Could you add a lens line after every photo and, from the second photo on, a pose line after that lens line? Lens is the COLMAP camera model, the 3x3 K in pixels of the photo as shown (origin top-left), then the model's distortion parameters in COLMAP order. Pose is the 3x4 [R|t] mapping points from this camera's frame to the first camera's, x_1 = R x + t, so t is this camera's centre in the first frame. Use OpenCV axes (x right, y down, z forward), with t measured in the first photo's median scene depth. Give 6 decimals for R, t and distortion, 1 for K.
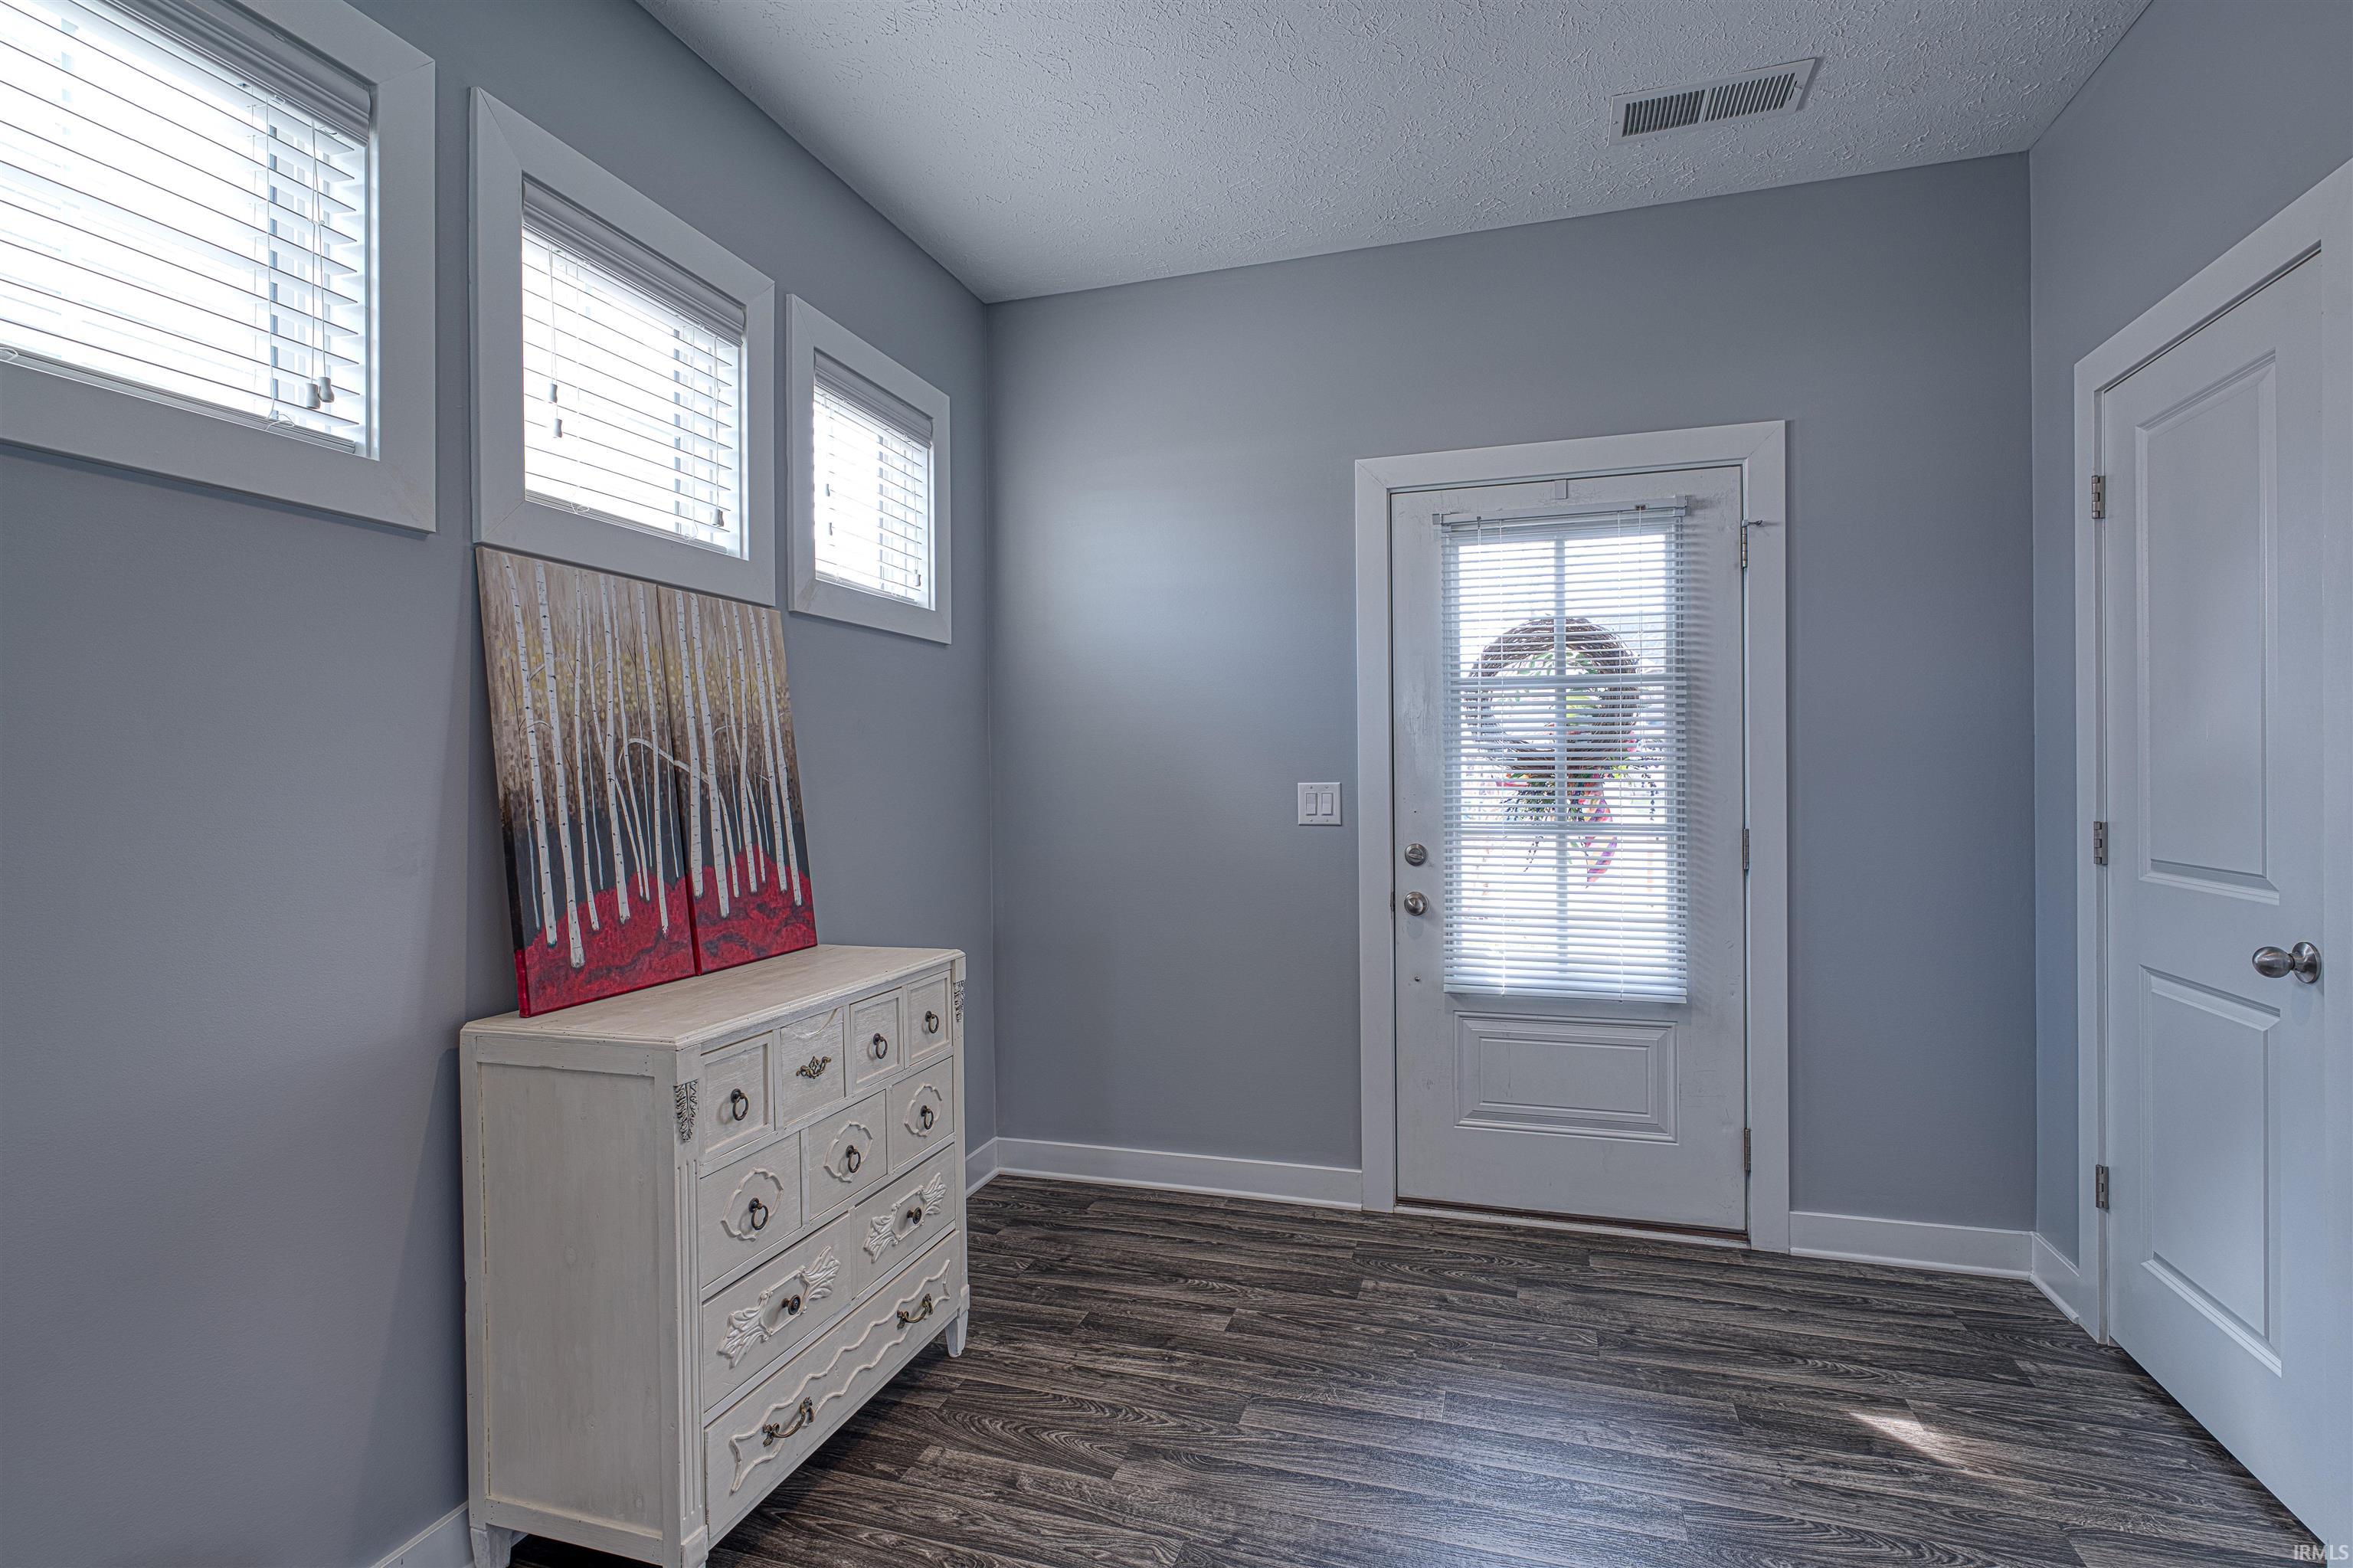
lens RADIAL K [[1123.0, 0, 1189.3], [0, 1123.0, 783.3], [0, 0, 1]] dist [-0.000234, 0.000408]
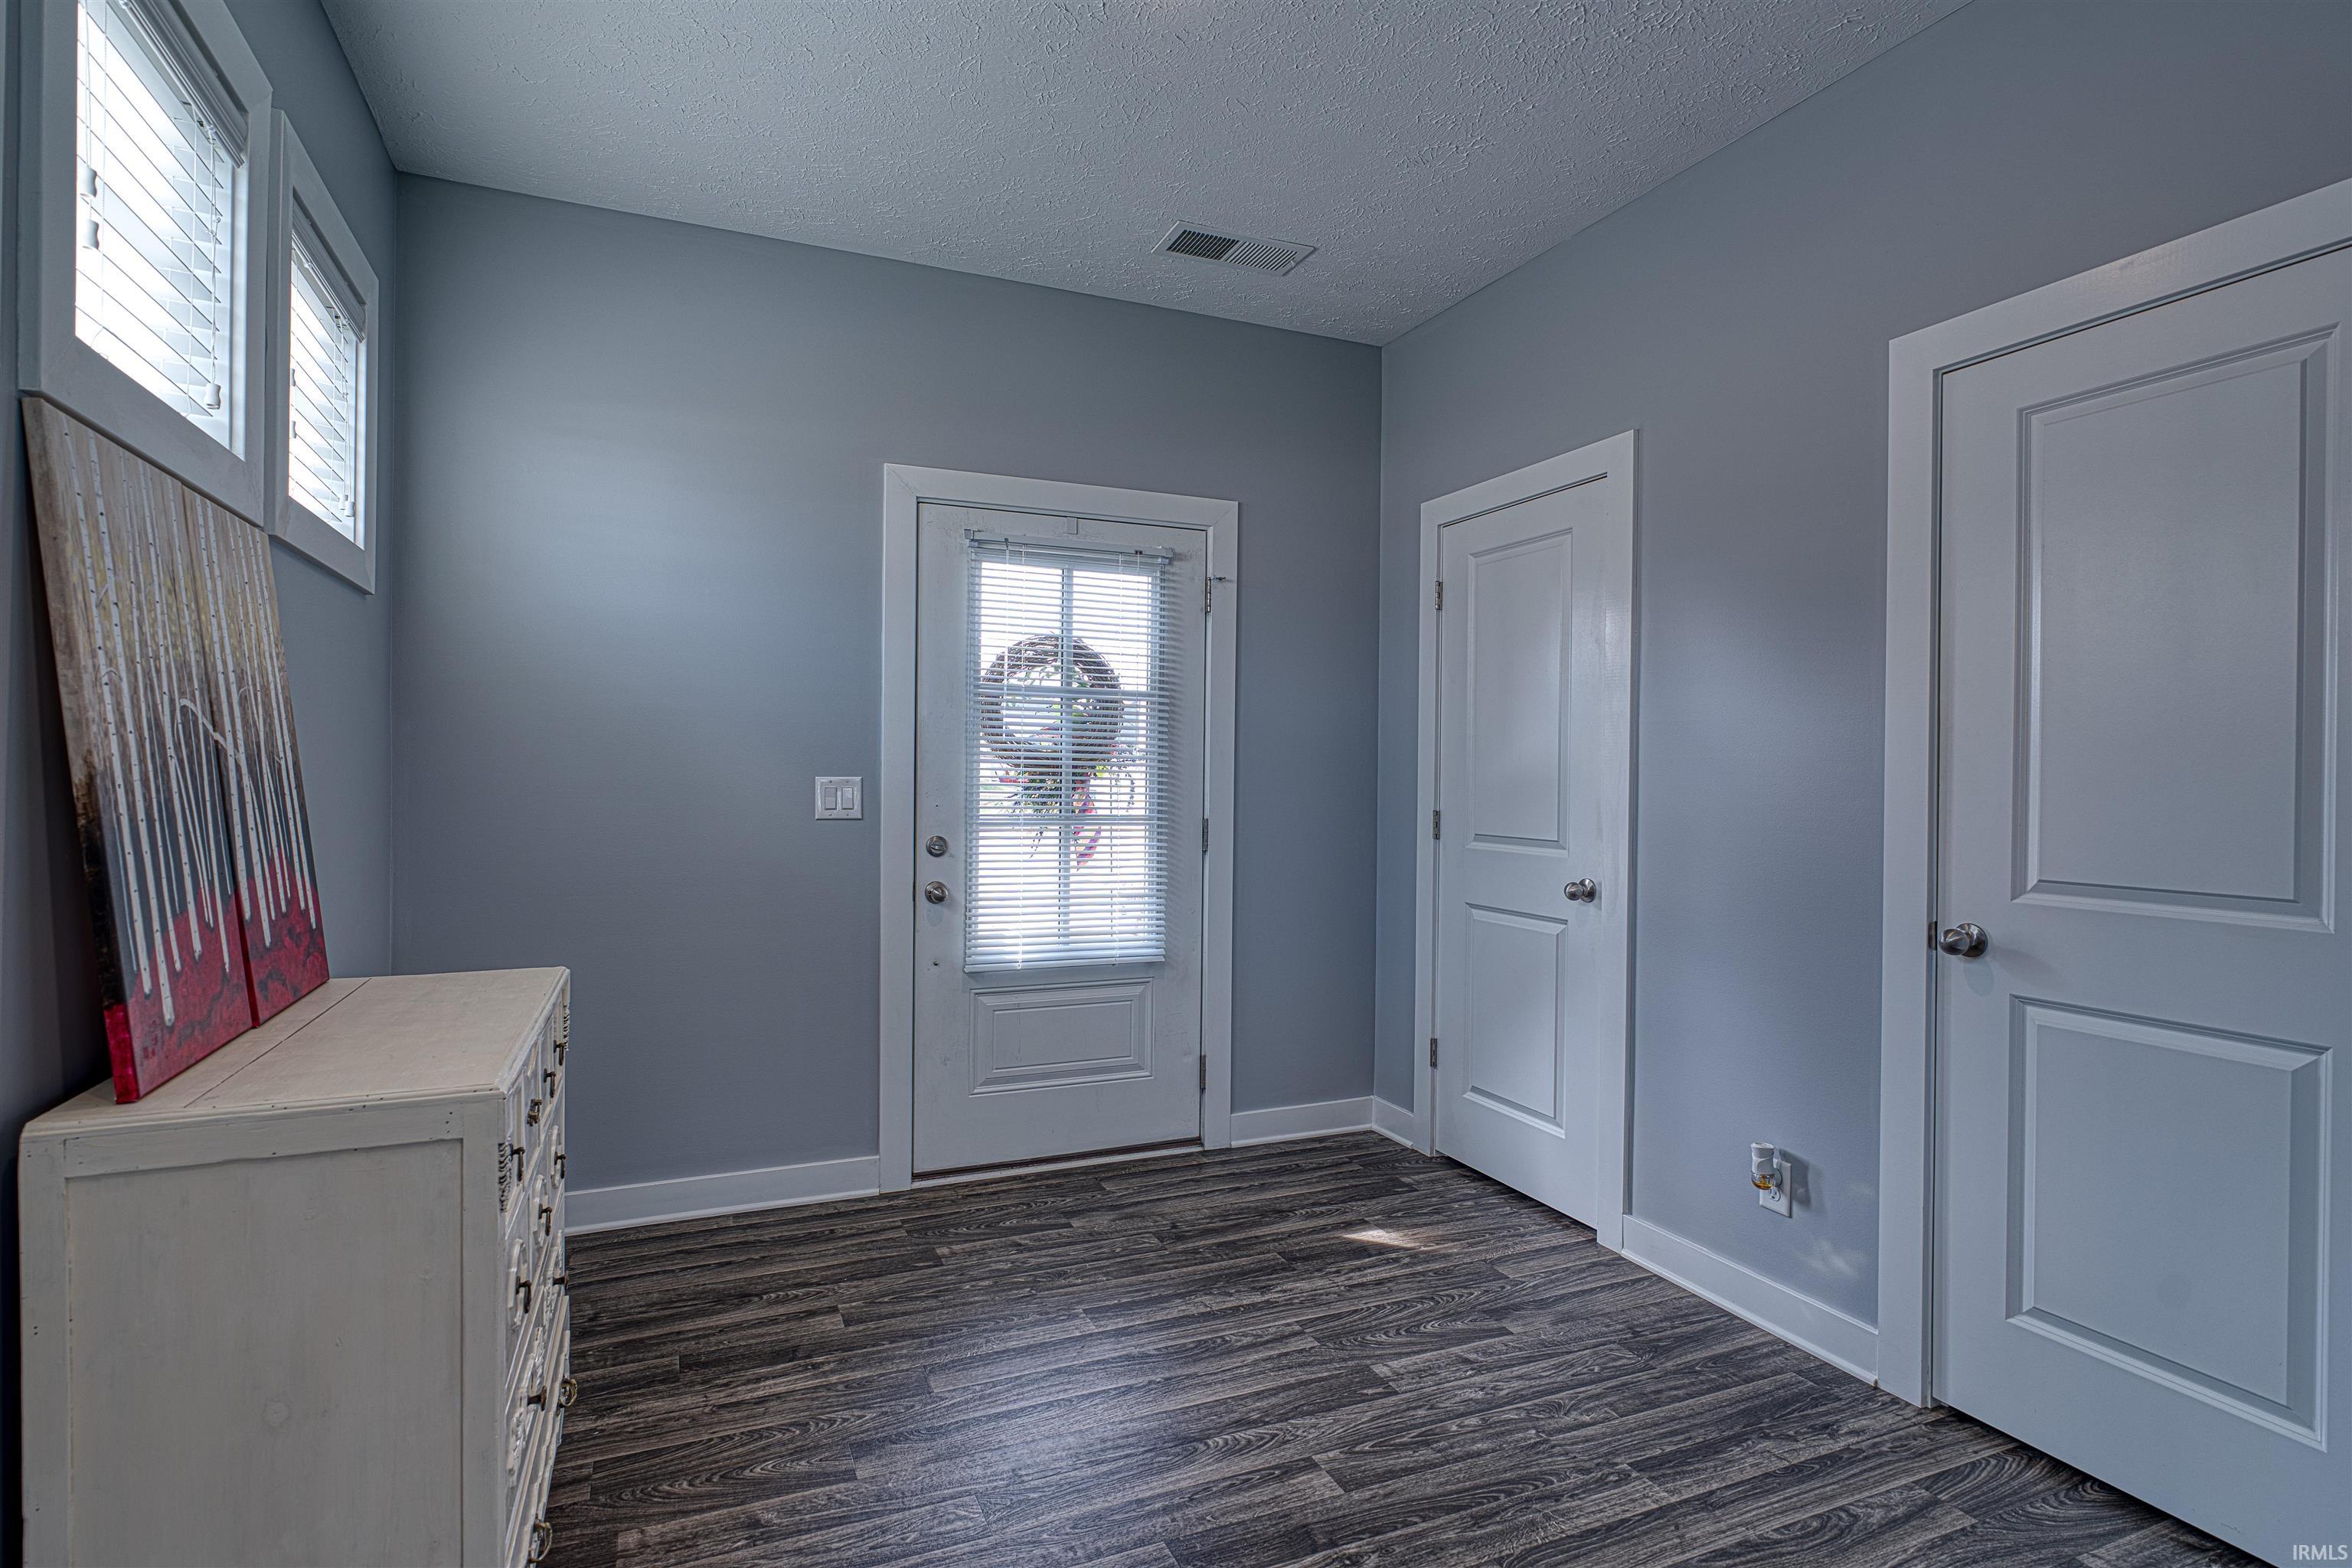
lens RADIAL K [[1122.5, 0, 1168.1], [0, 1122.5, 783.6], [0, 0, 1]] dist [-0.000234, 0.000408]
pose [[0.775256, 0.011193, 0.631548, -0.377731], [-0.012105, 0.999923, -0.002862, 0.006179], [-0.631532, -0.005427, 0.775331, 0.051384]]
